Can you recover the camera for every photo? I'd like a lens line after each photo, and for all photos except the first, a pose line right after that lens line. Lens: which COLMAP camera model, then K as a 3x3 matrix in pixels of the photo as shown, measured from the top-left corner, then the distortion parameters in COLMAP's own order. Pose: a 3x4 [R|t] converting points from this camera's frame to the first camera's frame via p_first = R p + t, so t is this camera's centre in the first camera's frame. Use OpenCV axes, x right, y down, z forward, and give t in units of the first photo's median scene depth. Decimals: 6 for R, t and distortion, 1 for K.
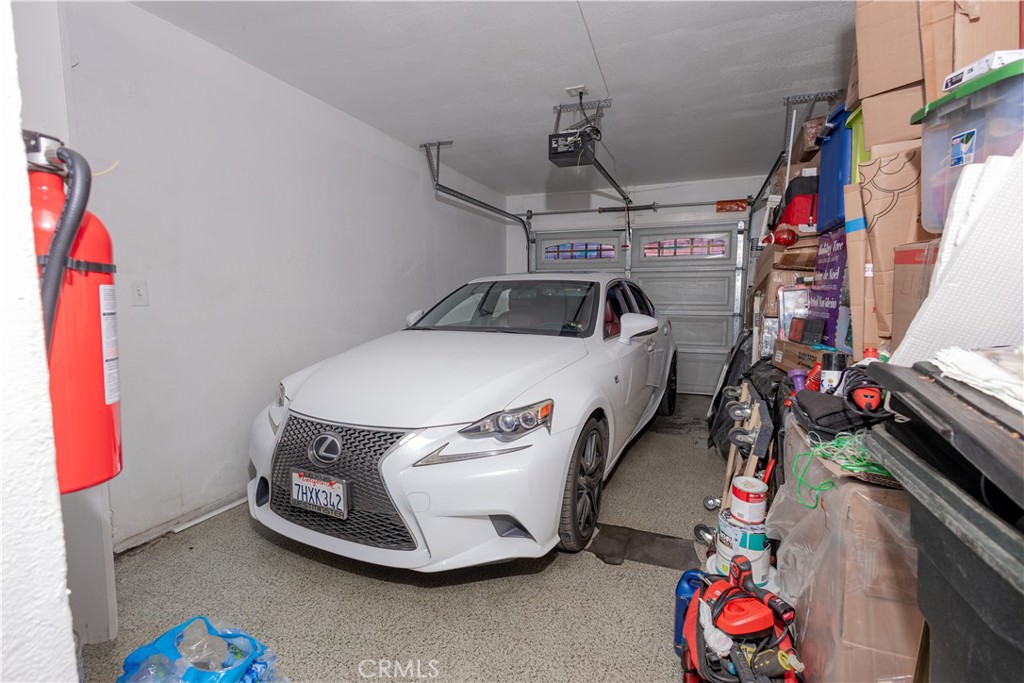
lens RADIAL K [[468.8, 0, 511.0], [0, 468.8, 338.0], [0, 0, 1]] dist [0.015010, -0.002976]
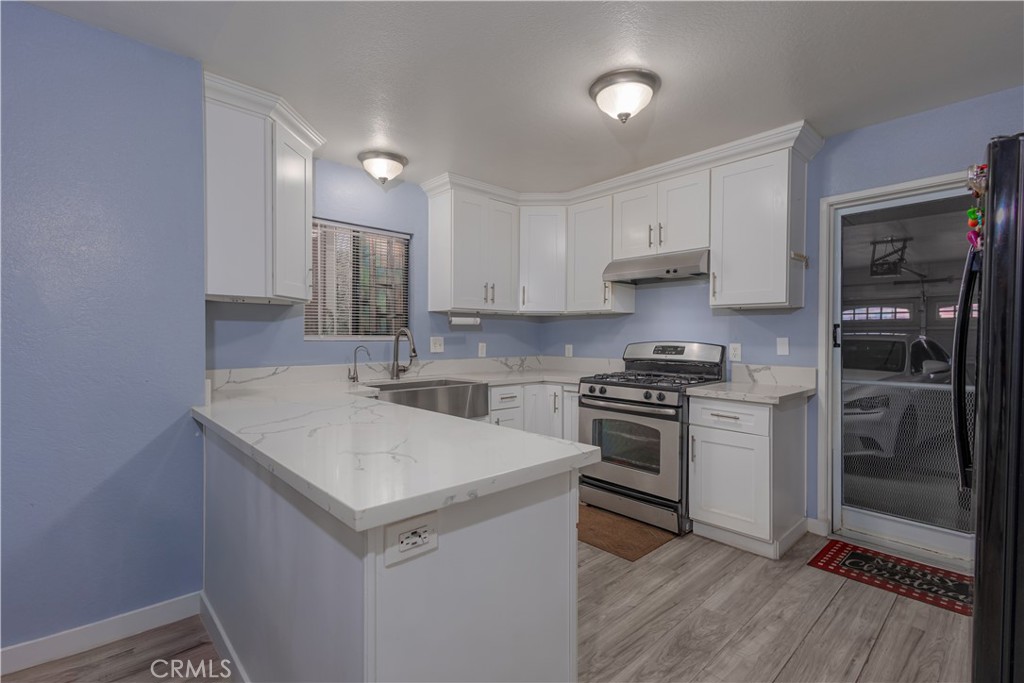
lens RADIAL K [[468.8, 0, 514.3], [0, 468.8, 343.6], [0, 0, 1]] dist [0.015010, -0.002976]
pose [[0.897614, 0.015096, -0.440523, -0.339353], [-0.047447, 0.996915, -0.062516, 0.065893], [0.438220, 0.077017, 0.895562, -1.204157]]
